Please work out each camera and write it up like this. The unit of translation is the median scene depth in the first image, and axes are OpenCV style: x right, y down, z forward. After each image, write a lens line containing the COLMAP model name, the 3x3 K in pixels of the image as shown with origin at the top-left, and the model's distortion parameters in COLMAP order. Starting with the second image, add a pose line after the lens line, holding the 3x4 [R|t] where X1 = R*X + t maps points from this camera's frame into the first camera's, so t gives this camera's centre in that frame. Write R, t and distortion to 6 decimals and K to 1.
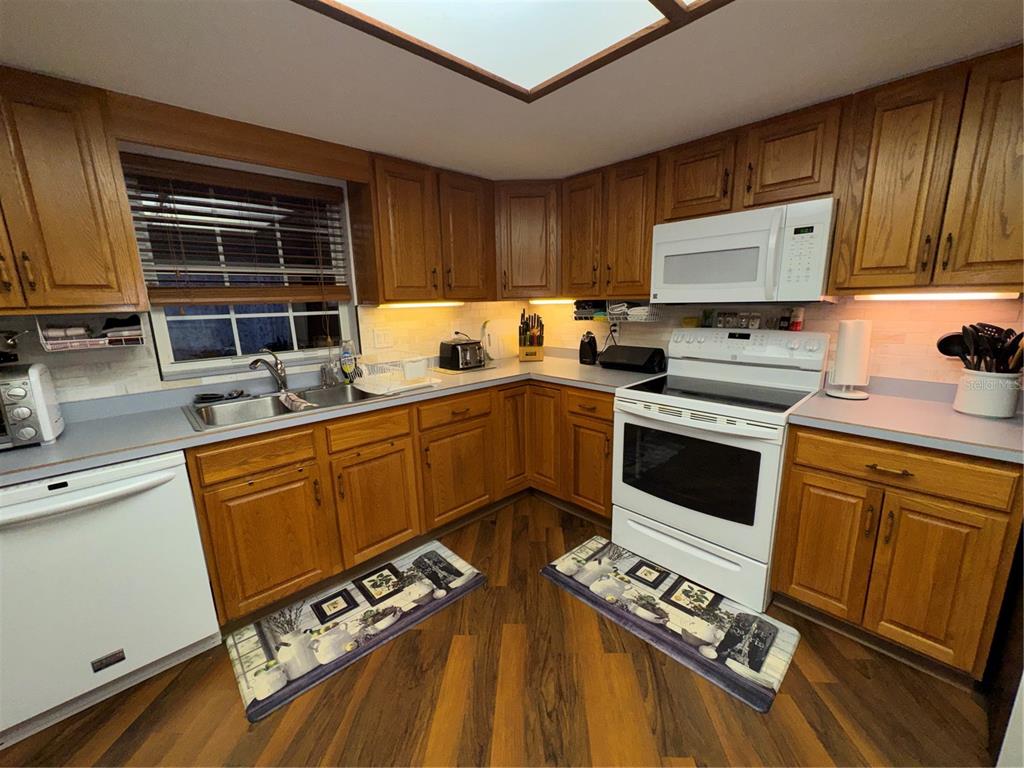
lens RADIAL K [[407.1, 0, 517.2], [0, 407.1, 383.0], [0, 0, 1]] dist [-0.003008, 0.000371]
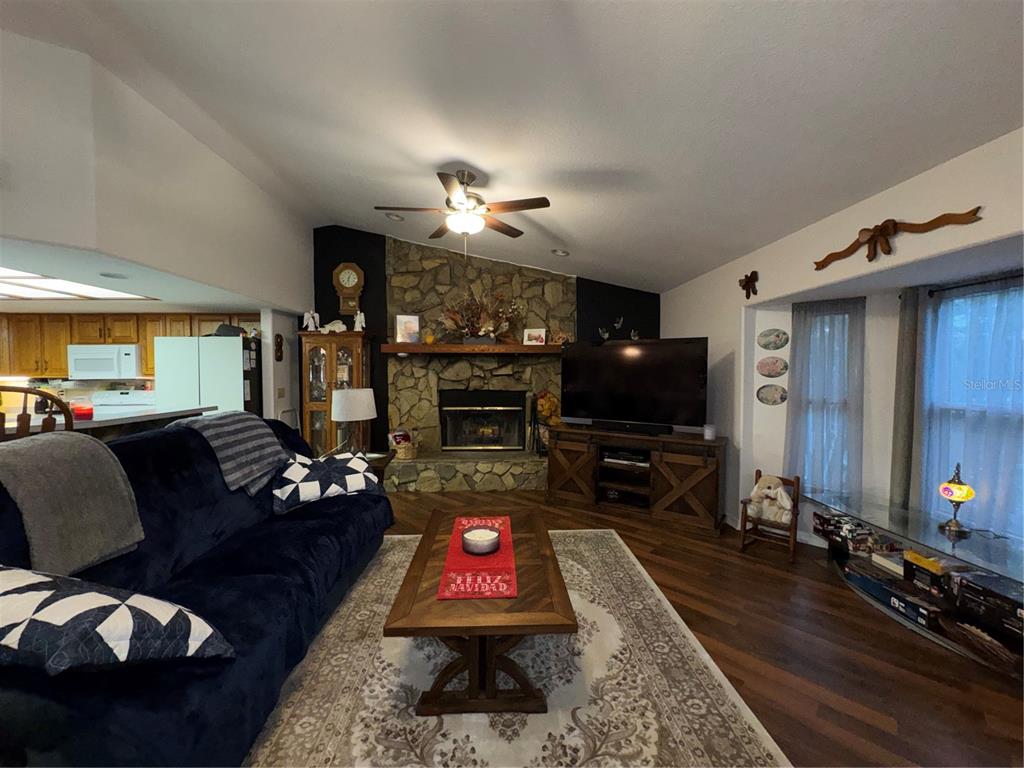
lens RADIAL K [[407.1, 0, 512.0], [0, 407.1, 384.9], [0, 0, 1]] dist [-0.003008, 0.000371]
pose [[0.658822, -0.008216, 0.752254, 0.240097], [0.143340, 0.982993, -0.114800, 0.394866], [-0.738517, 0.183460, 0.648795, -2.016592]]
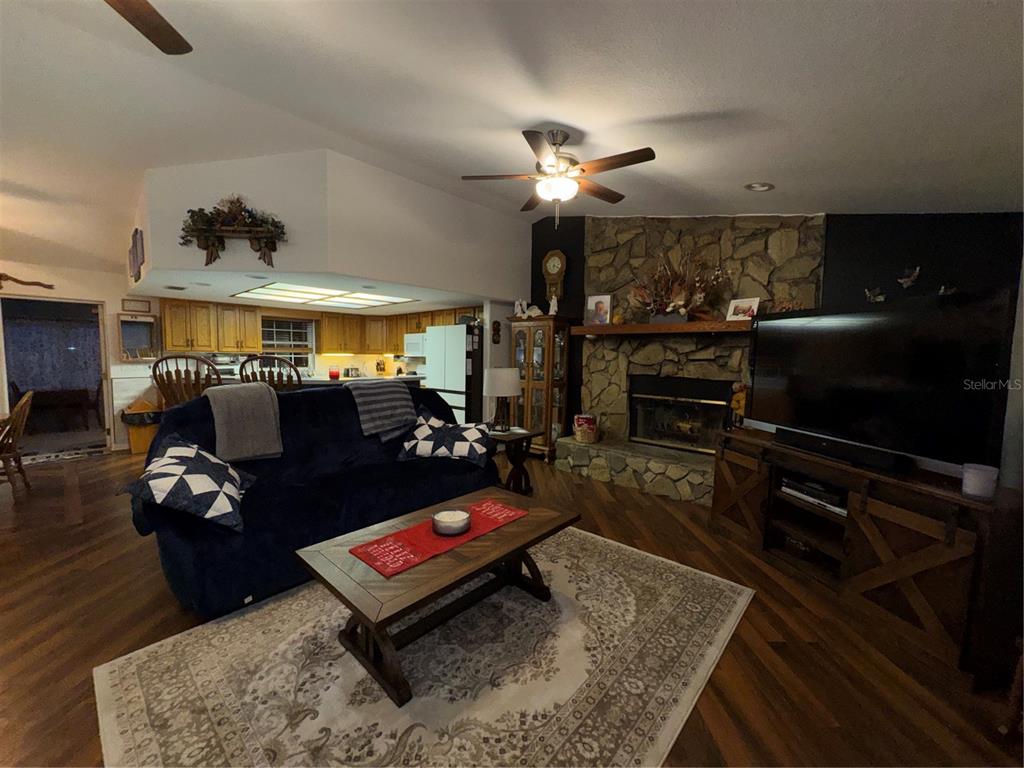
lens RADIAL K [[407.1, 0, 505.7], [0, 407.1, 383.4], [0, 0, 1]] dist [-0.003008, 0.000371]
pose [[0.997254, 0.027053, 0.068935, 0.888808], [-0.017672, 0.990927, -0.133231, 0.435472], [-0.071914, 0.131647, 0.988685, -2.235289]]
